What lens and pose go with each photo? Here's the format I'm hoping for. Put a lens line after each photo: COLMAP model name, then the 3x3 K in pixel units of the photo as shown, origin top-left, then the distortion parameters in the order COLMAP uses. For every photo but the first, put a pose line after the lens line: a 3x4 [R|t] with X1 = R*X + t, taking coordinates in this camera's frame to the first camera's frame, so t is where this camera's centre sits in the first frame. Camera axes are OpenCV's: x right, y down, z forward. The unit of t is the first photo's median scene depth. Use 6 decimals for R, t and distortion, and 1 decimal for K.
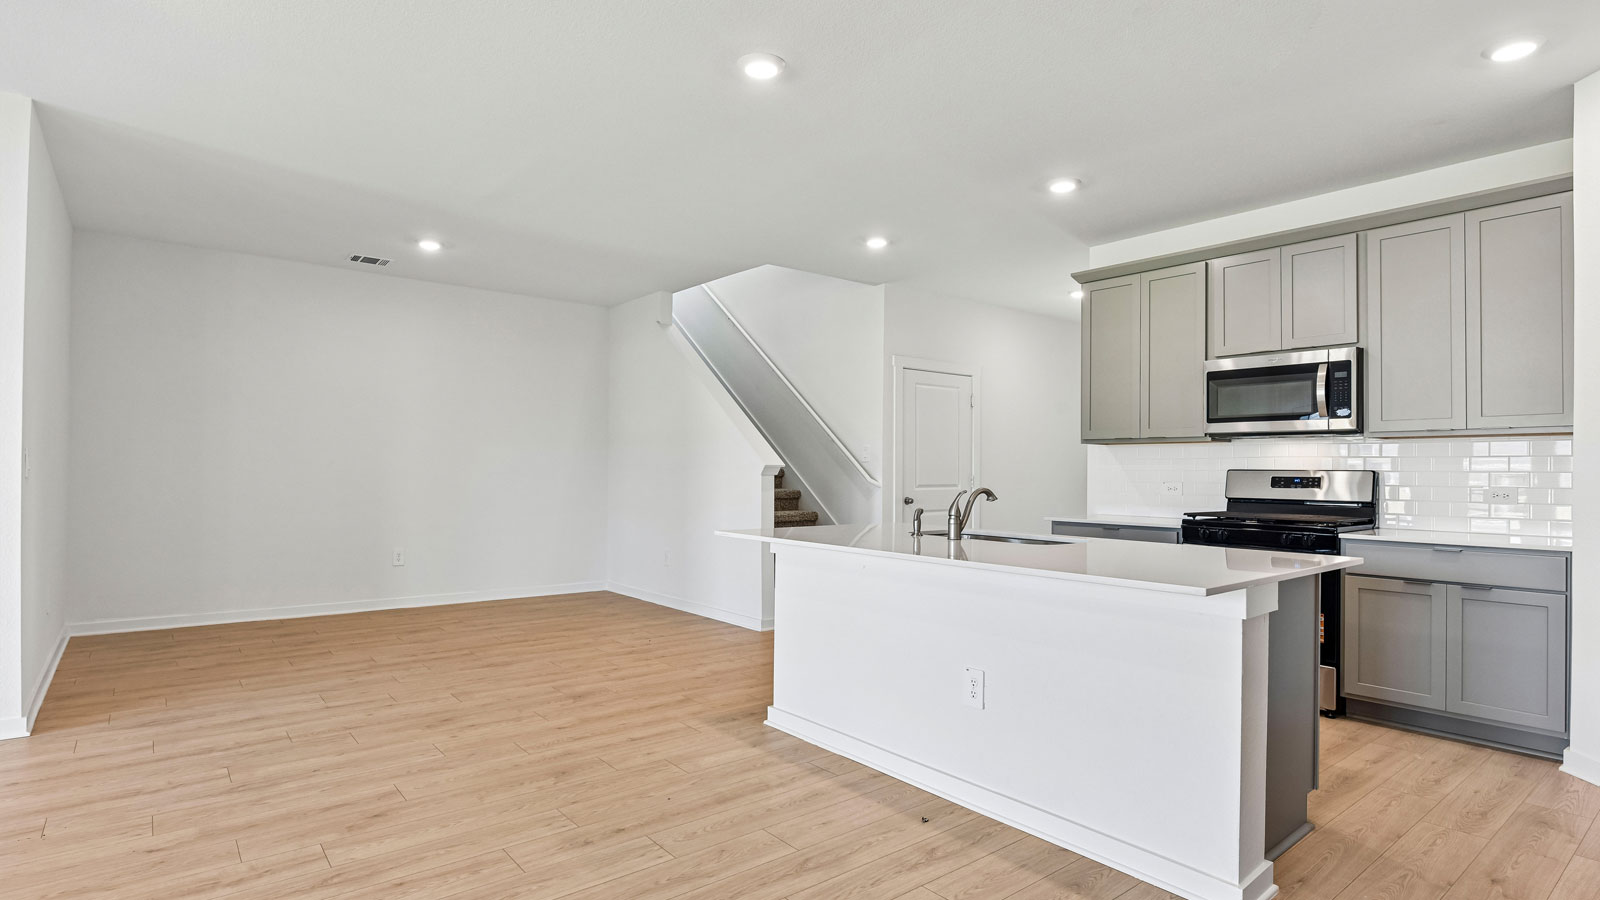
lens RADIAL K [[817.9, 0, 809.2], [0, 817.9, 457.9], [0, 0, 1]] dist [-0.003154, -0.000874]
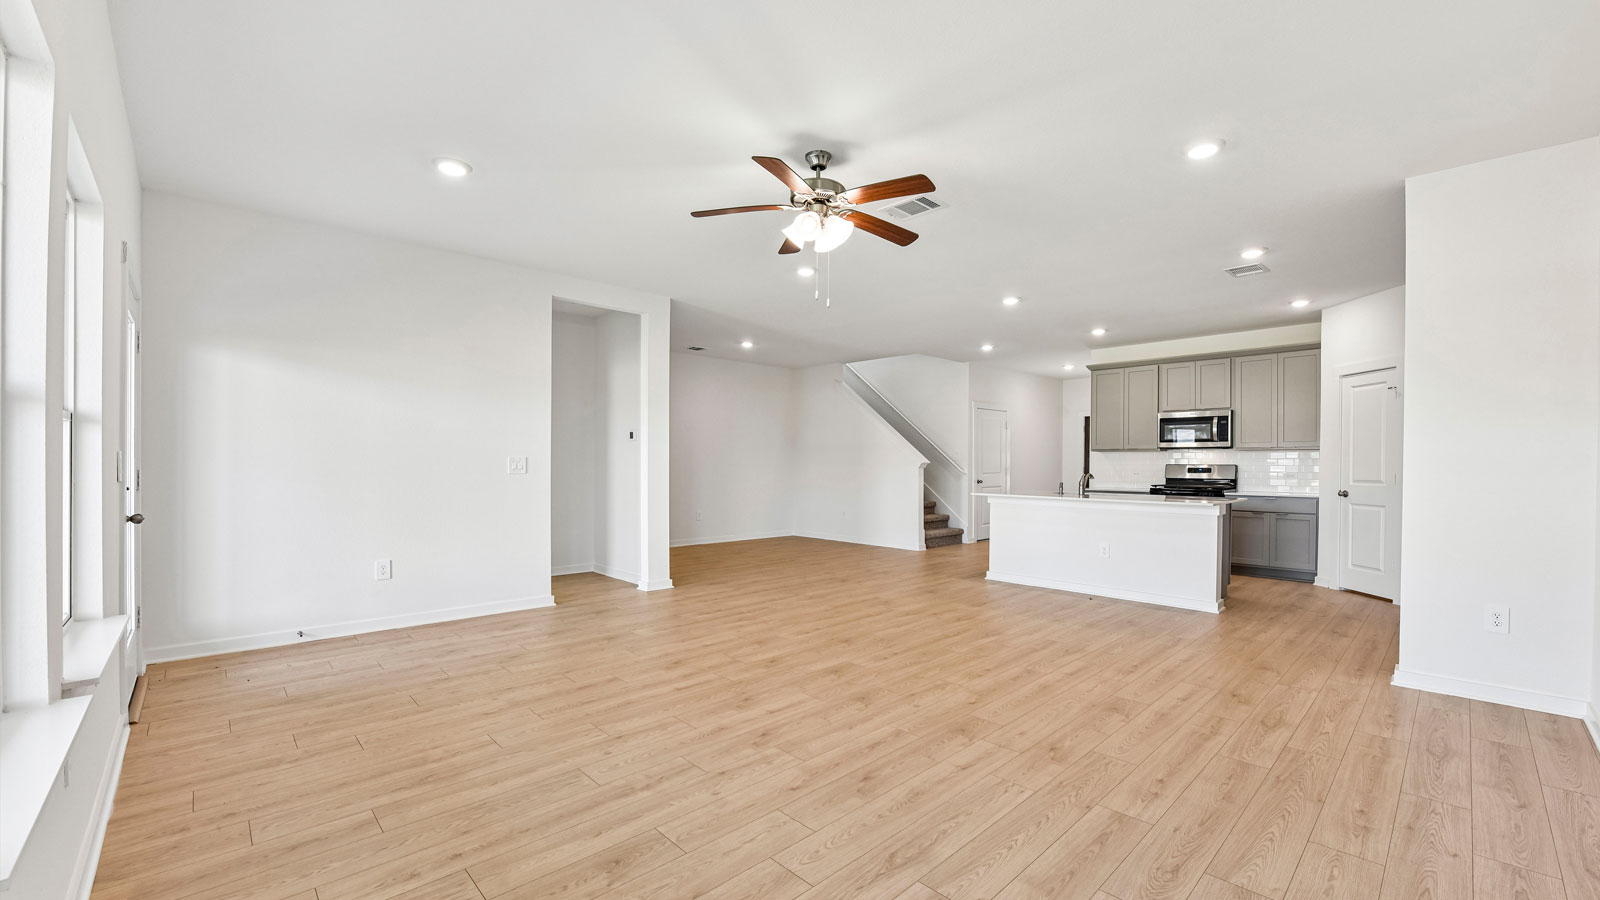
lens RADIAL K [[641.3, 0, 813.3], [0, 641.3, 464.7], [0, 0, 1]] dist [-0.013257, -0.000260]
pose [[0.996674, -0.003626, 0.081410, -0.581172], [0.002206, 0.999844, 0.017526, -0.017284], [-0.081461, -0.017288, 0.996527, -0.617019]]
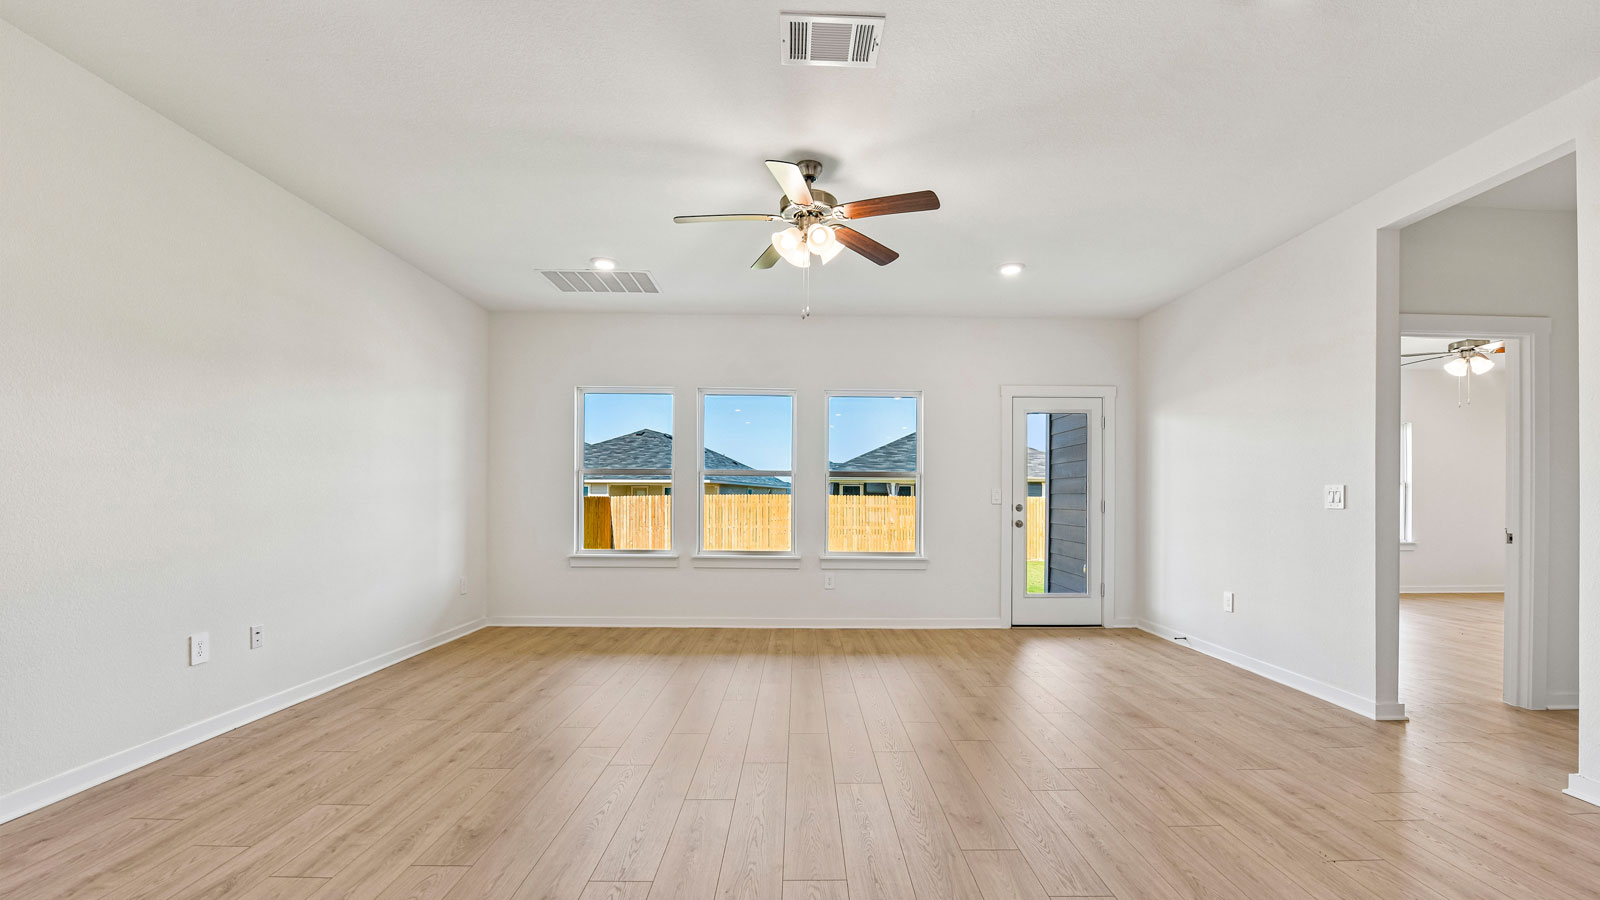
lens RADIAL K [[640.8, 0, 810.1], [0, 640.8, 496.7], [0, 0, 1]] dist [-0.018046, 0.000027]
pose [[-0.623607, -0.016064, -0.781573, 0.042433], [-0.002011, 0.999818, -0.018945, 0.019888], [0.781735, -0.010243, -0.623527, 0.582432]]
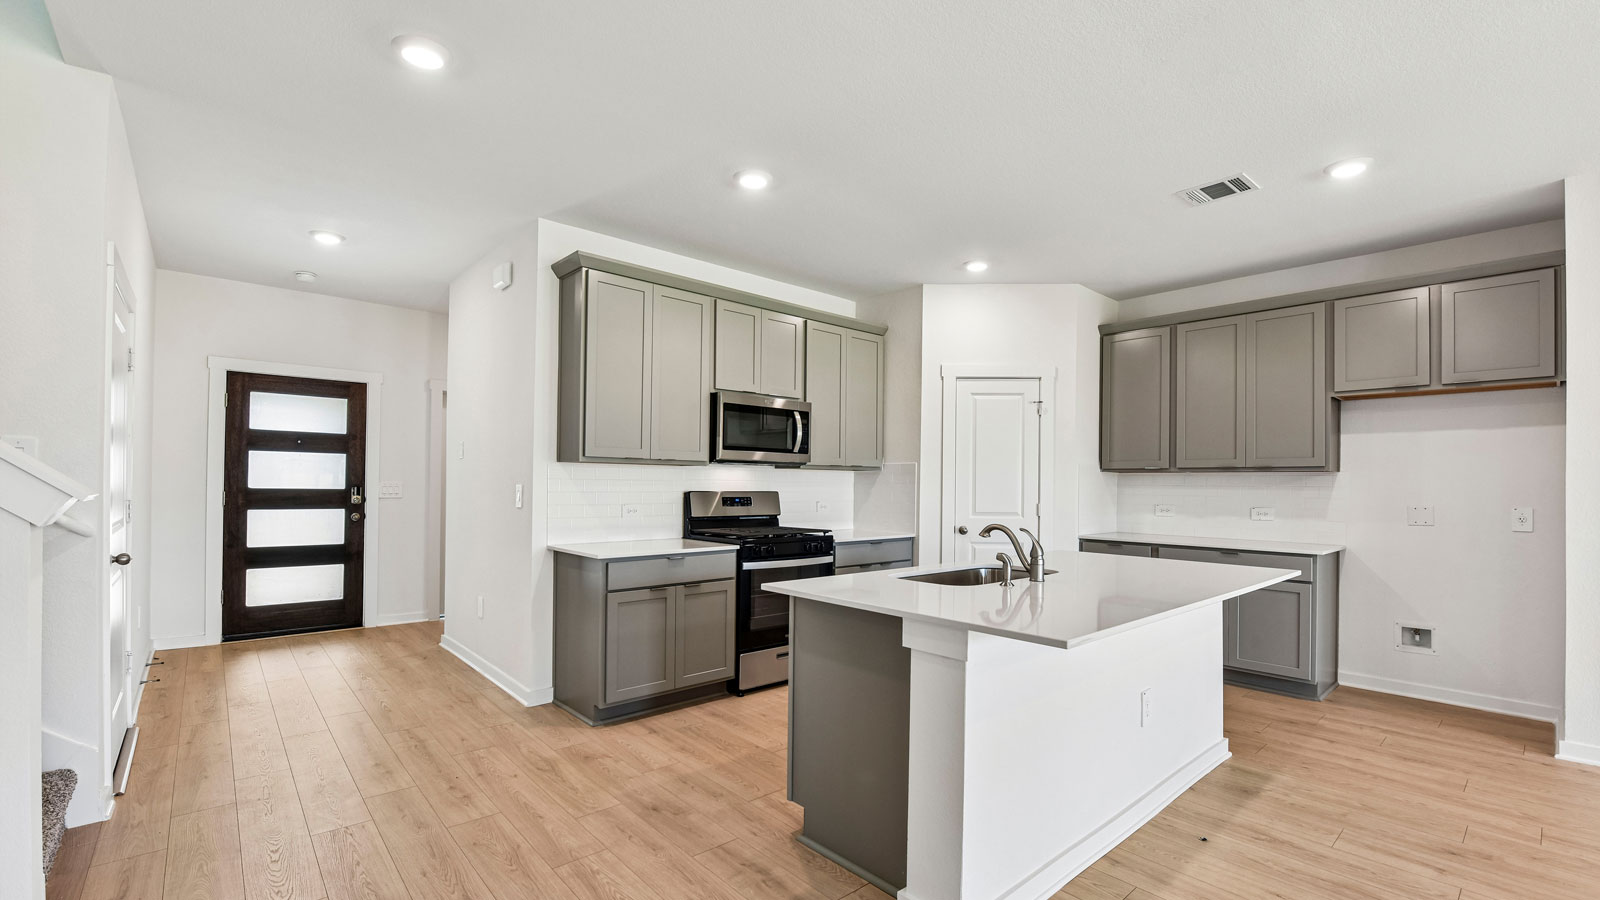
lens RADIAL K [[681.3, 0, 815.2], [0, 681.3, 480.3], [0, 0, 1]] dist [-0.008493, -0.003463]
pose [[-0.044648, -0.004170, 0.998994, -0.453979], [-0.025780, 0.999663, 0.003020, -0.008330], [-0.998670, -0.025619, -0.044740, 0.988810]]
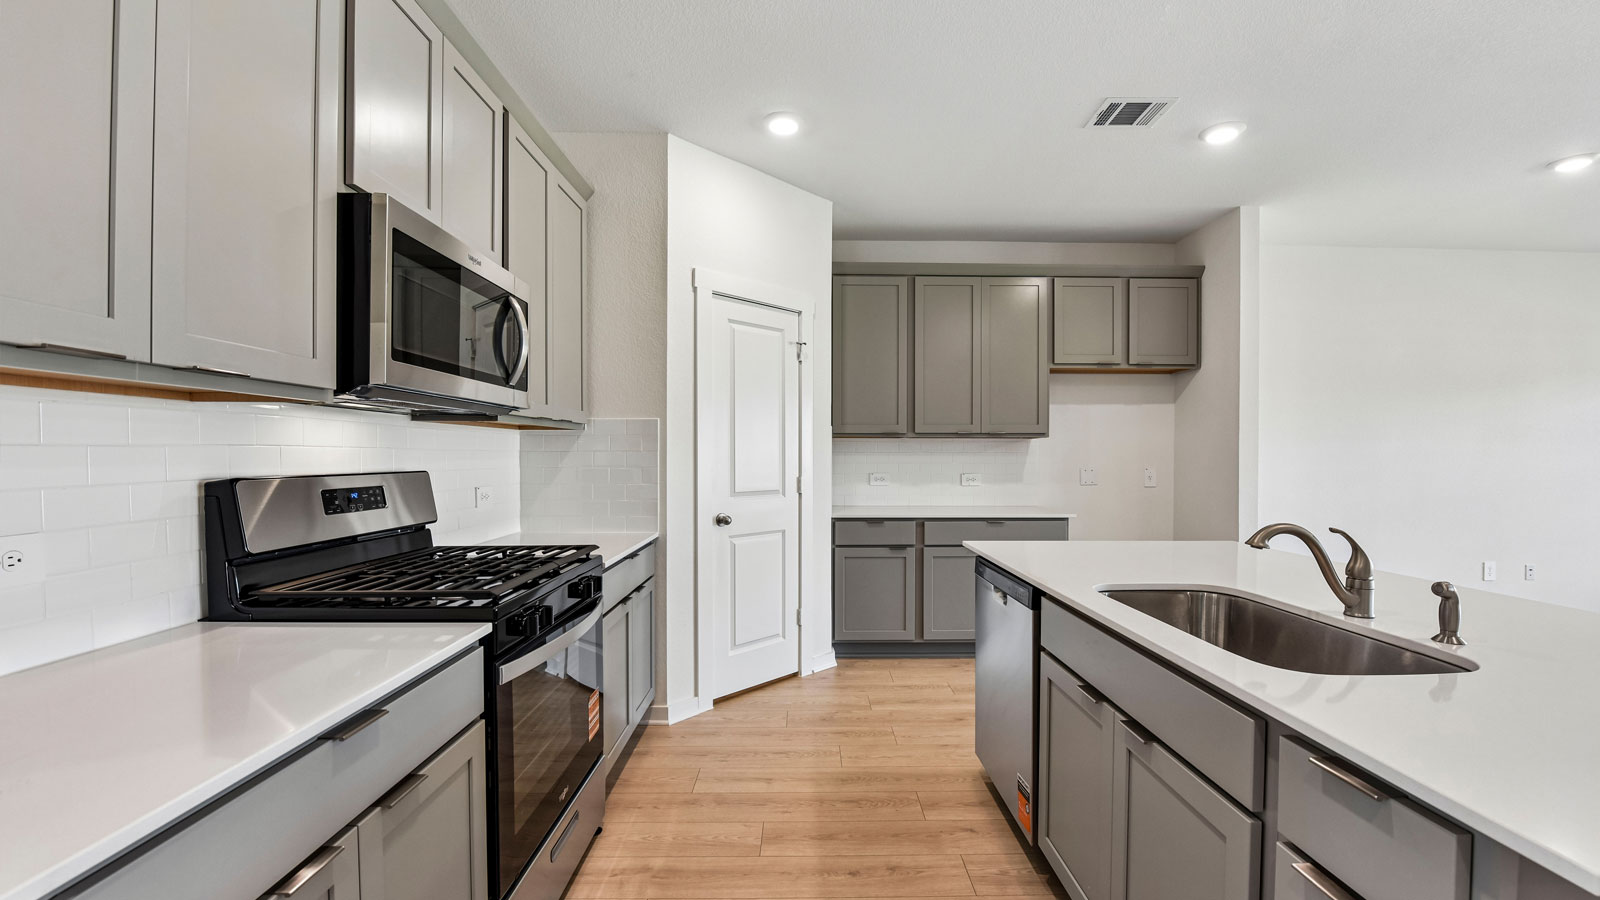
lens RADIAL K [[641.3, 0, 813.3], [0, 641.3, 464.7], [0, 0, 1]] dist [-0.013257, -0.000260]
pose [[-0.780715, -0.020453, 0.624552, 0.153549], [-0.018325, 0.999784, 0.009835, 0.000620], [-0.624618, -0.003767, -0.780921, 1.198454]]
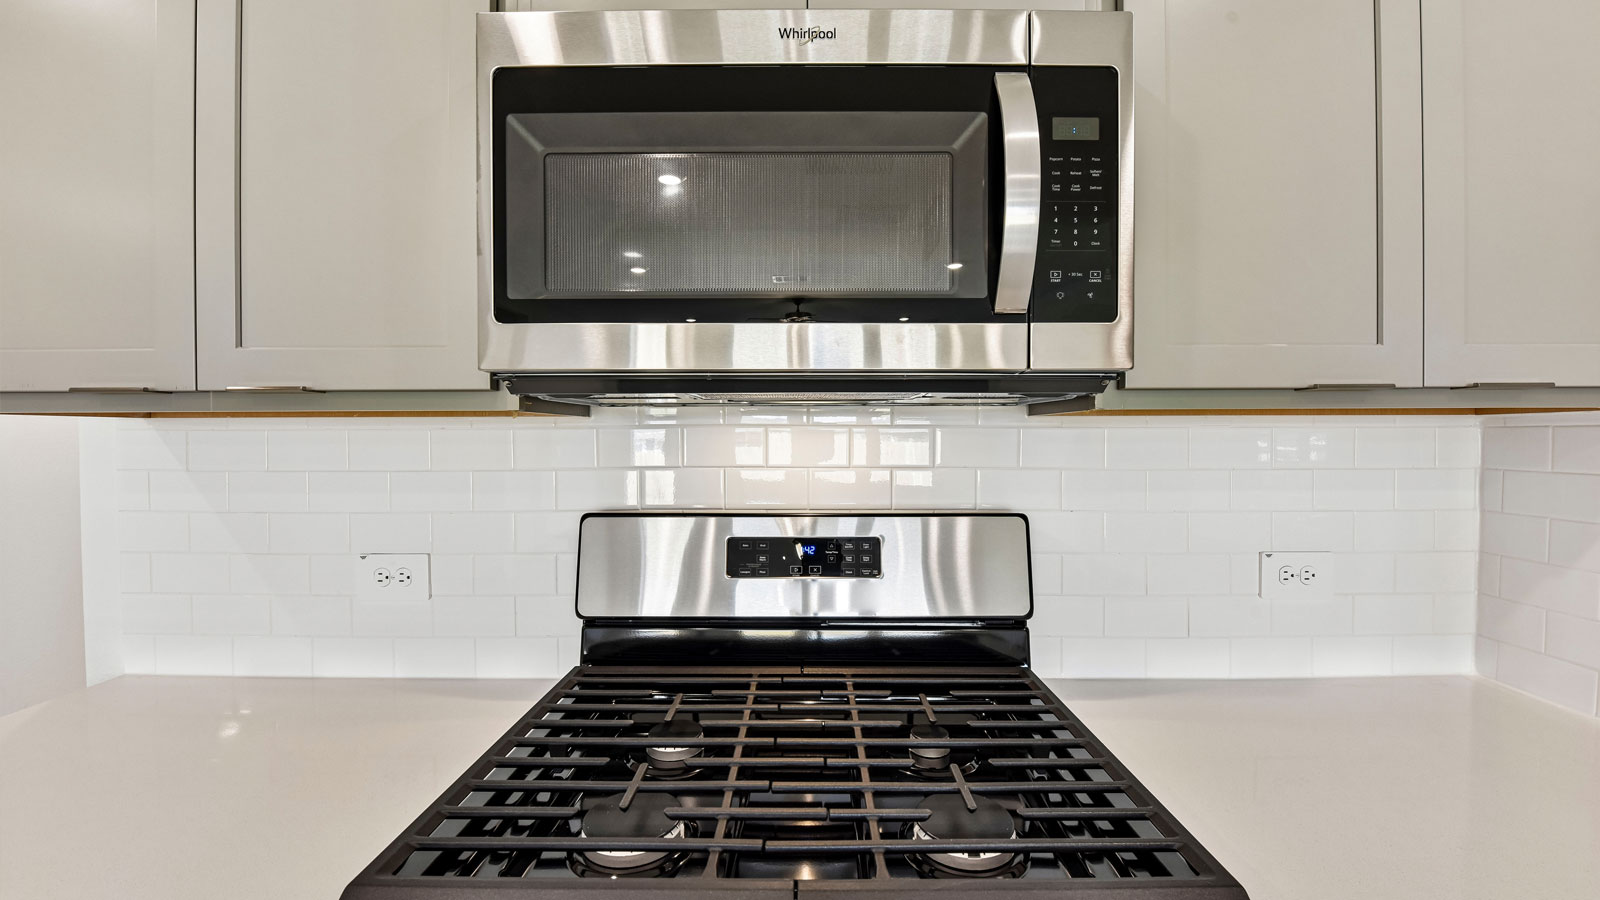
lens RADIAL K [[636.5, 0, 816.5], [0, 636.5, 449.6], [0, 0, 1]] dist [-0.001526, -0.000119]
pose [[0.636447, -0.018989, 0.771087, 0.447679], [-0.003521, 0.999615, 0.027523, -0.016285], [-0.771313, -0.020232, 0.636135, 0.904255]]
